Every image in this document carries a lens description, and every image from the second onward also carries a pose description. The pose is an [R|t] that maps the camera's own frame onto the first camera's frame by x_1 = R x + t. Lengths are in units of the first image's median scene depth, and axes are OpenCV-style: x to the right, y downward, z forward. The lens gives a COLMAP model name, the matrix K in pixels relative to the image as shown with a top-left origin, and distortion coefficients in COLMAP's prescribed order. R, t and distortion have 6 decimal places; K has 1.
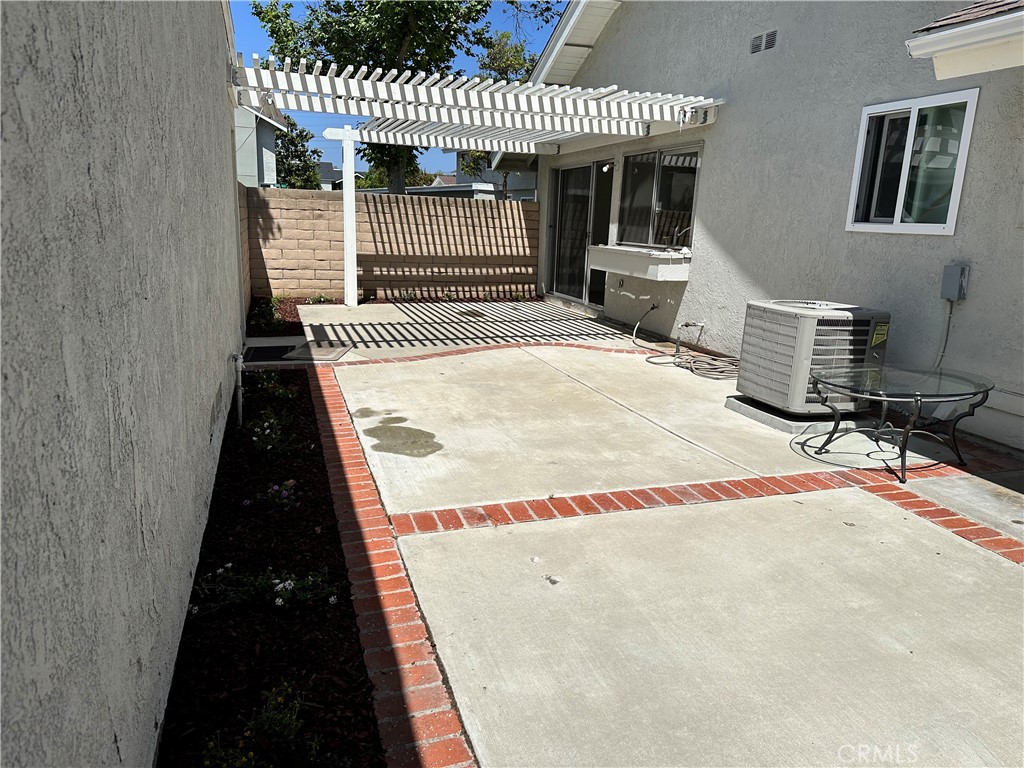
lens RADIAL K [[717.0, 0, 510.4], [0, 717.0, 381.2], [0, 0, 1]] dist [0.054036, -0.065262]
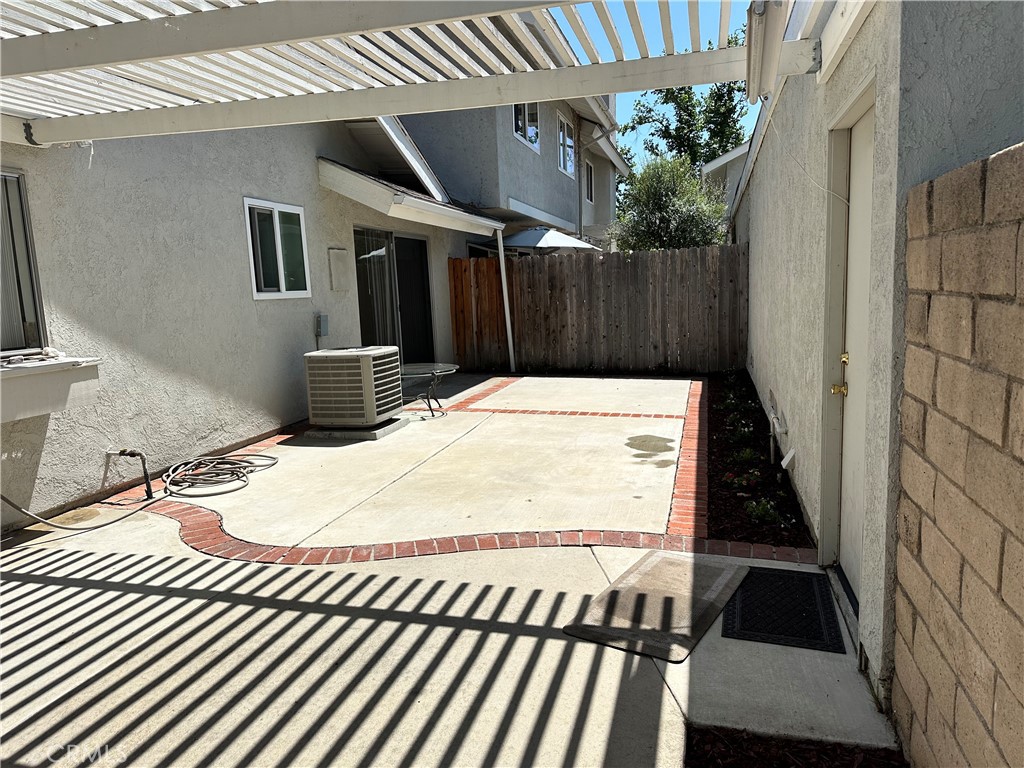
lens RADIAL K [[717.0, 0, 512.2], [0, 717.0, 388.4], [0, 0, 1]] dist [0.054036, -0.065262]
pose [[-0.840206, -0.083186, 0.535848, -0.551249], [0.126674, 0.930714, 0.343110, -0.441464], [-0.527264, 0.356162, -0.771455, 1.810239]]
